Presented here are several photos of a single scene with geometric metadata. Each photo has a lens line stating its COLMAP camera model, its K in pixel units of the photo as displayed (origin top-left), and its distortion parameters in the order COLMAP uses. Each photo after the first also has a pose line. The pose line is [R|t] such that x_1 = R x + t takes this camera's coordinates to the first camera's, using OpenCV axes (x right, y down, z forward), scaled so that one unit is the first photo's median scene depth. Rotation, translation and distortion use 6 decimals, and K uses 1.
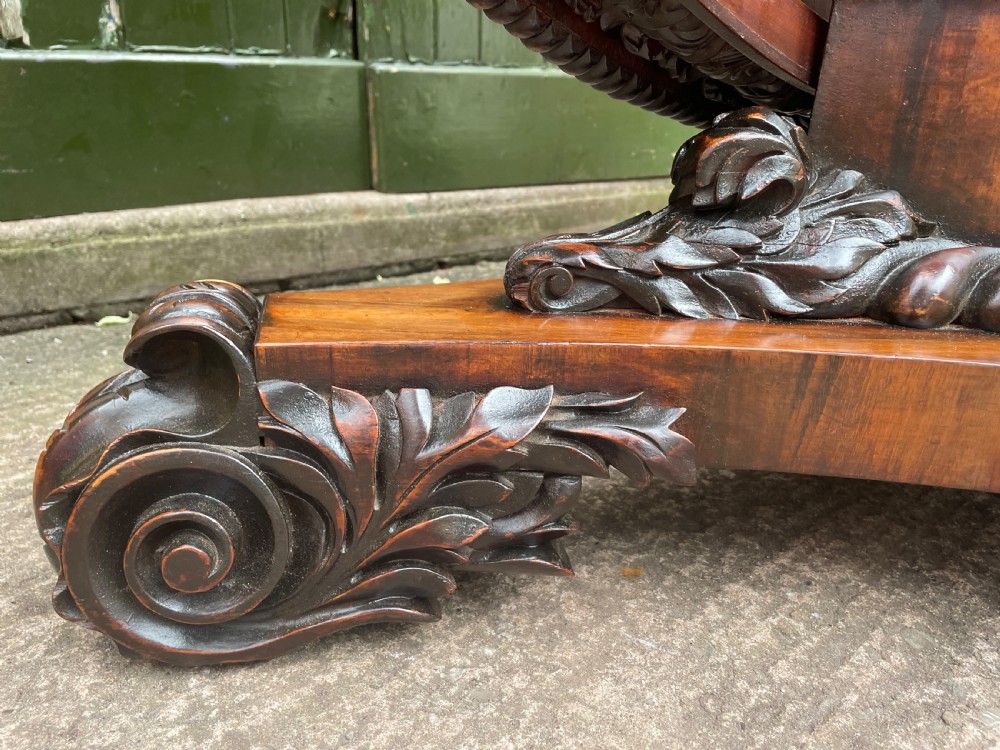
lens RADIAL K [[764.7, 0, 508.3], [0, 764.7, 378.6], [0, 0, 1]] dist [0.080429, -0.111656]
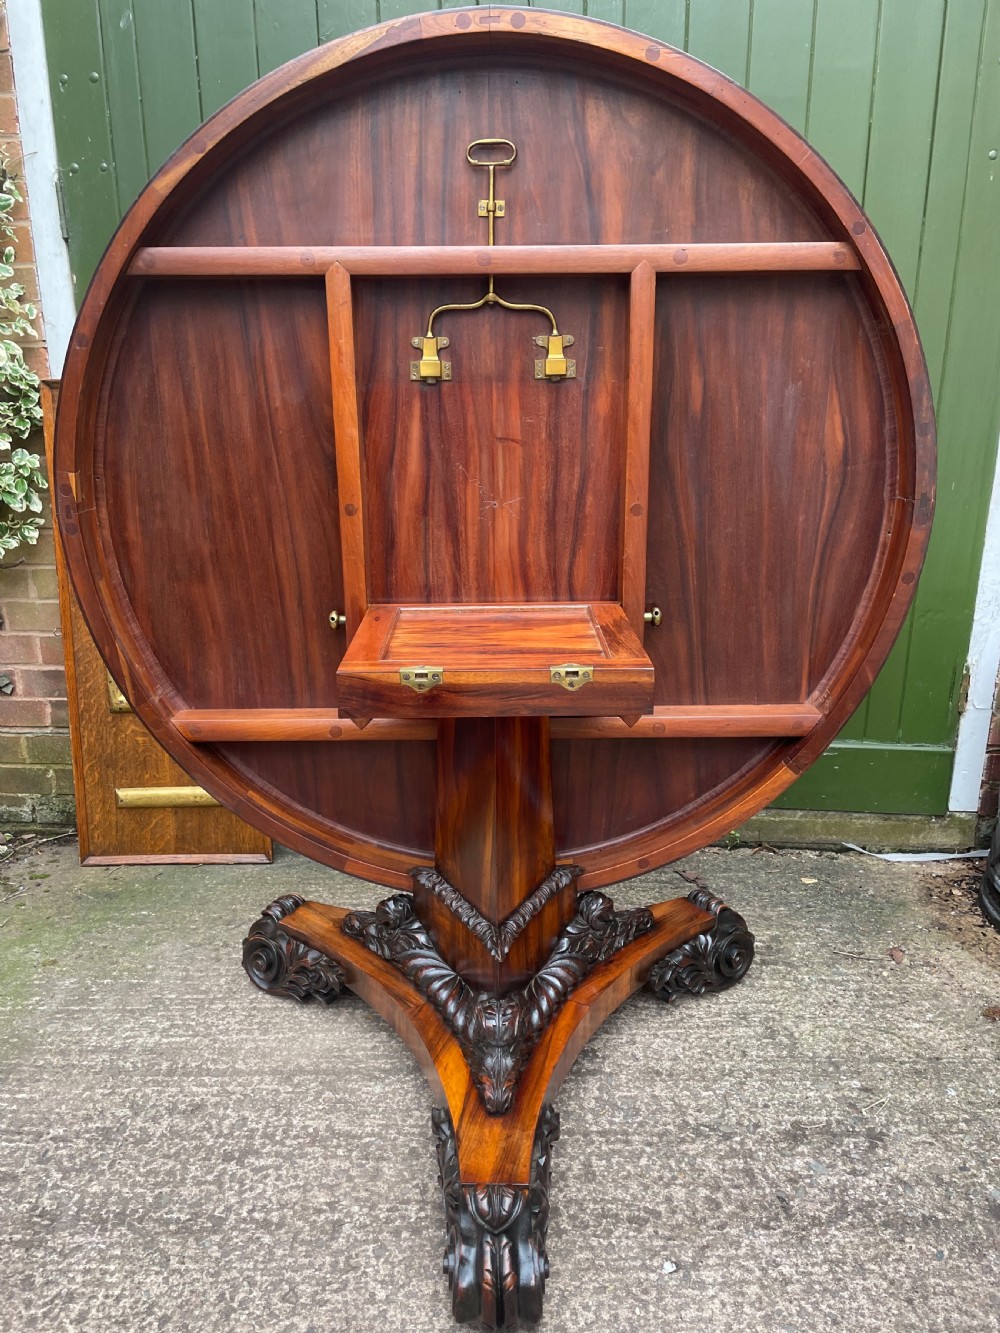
lens RADIAL K [[1019.4, 0, 492.1], [0, 1019.4, 669.4], [0, 0, 1]] dist [0.080429, -0.111656]
pose [[0.738510, 0.180732, -0.649568, 1.827438], [-0.219330, 0.975402, 0.022029, -0.820868], [0.637571, 0.126201, 0.759984, -1.270097]]
